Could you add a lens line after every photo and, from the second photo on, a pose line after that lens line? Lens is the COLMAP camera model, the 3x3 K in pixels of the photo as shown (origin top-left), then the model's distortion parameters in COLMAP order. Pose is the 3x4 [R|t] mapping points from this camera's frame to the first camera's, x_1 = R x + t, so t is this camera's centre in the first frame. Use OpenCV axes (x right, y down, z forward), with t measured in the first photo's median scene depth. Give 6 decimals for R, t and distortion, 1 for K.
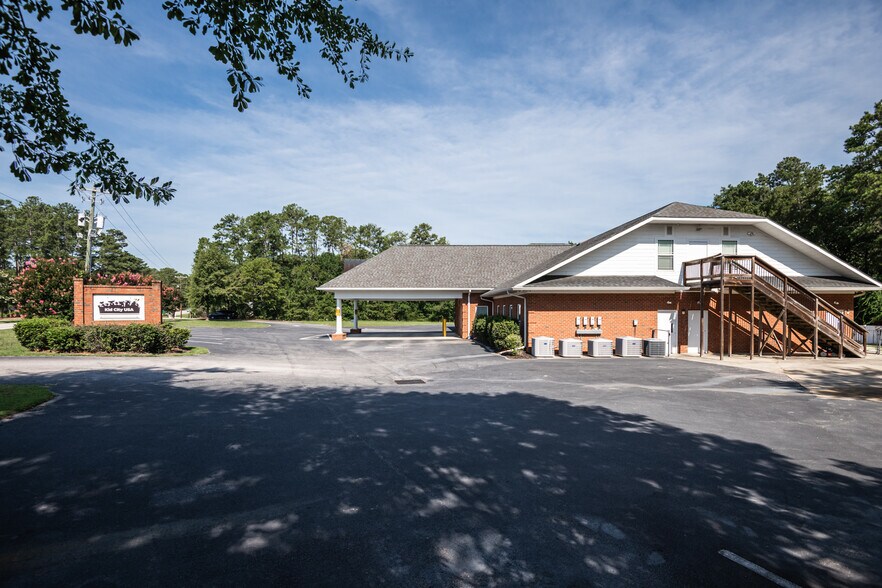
lens RADIAL K [[416.1, 0, 439.2], [0, 416.1, 322.2], [0, 0, 1]] dist [-0.001121, -0.025259]
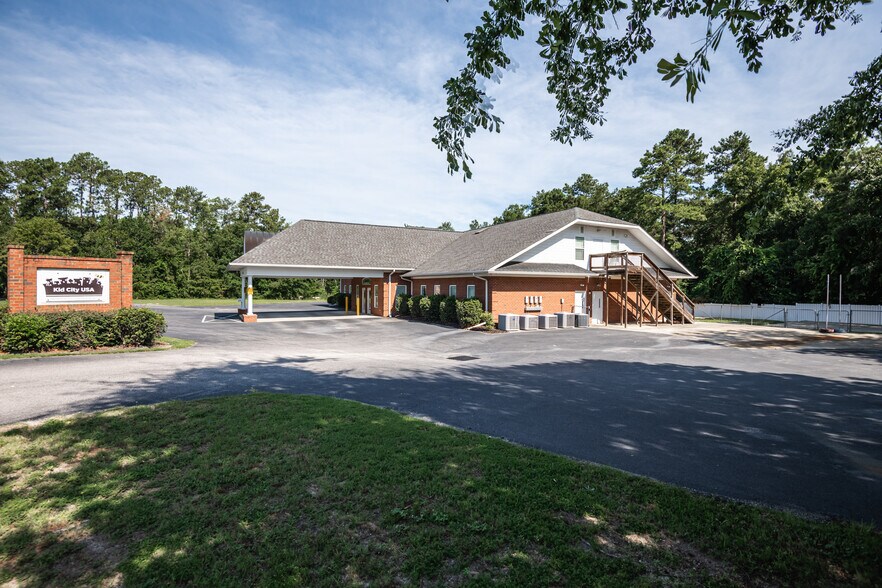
lens RADIAL K [[414.6, 0, 441.0], [0, 414.6, 294.0], [0, 0, 1]] dist [-0.039061, -0.000428]
pose [[0.889947, -0.001187, 0.456062, -0.270315], [0.006191, 0.999936, -0.009478, -0.006186], [-0.456021, 0.011259, 0.889898, 0.032103]]
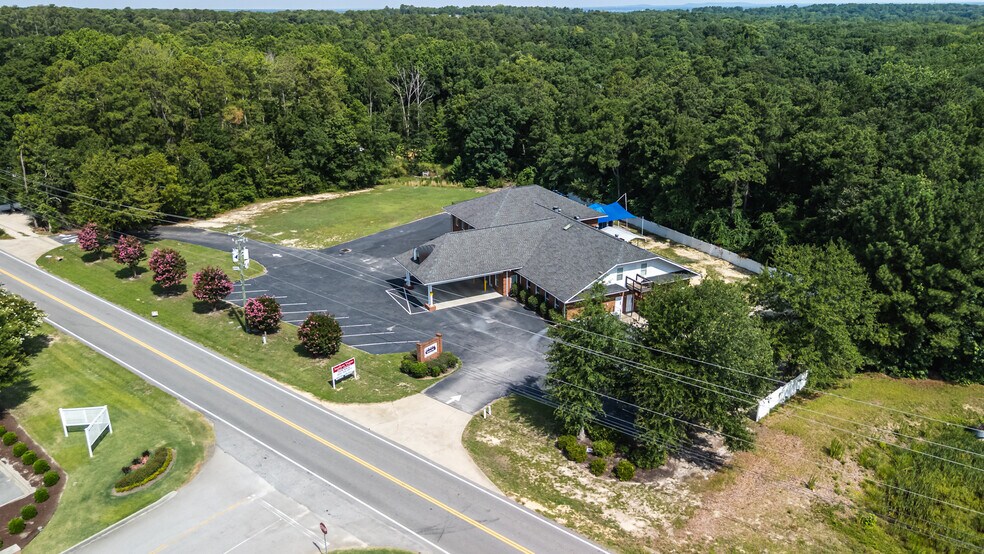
lens RADIAL K [[728.1, 0, 492.0], [0, 728.1, 277.0], [0, 0, 1]] dist [0.088712, -0.090734]
pose [[0.906763, -0.159640, 0.390252, -1.050441], [0.024296, 0.943799, 0.329626, -0.942156], [-0.420940, -0.289411, 0.859681, -1.366497]]
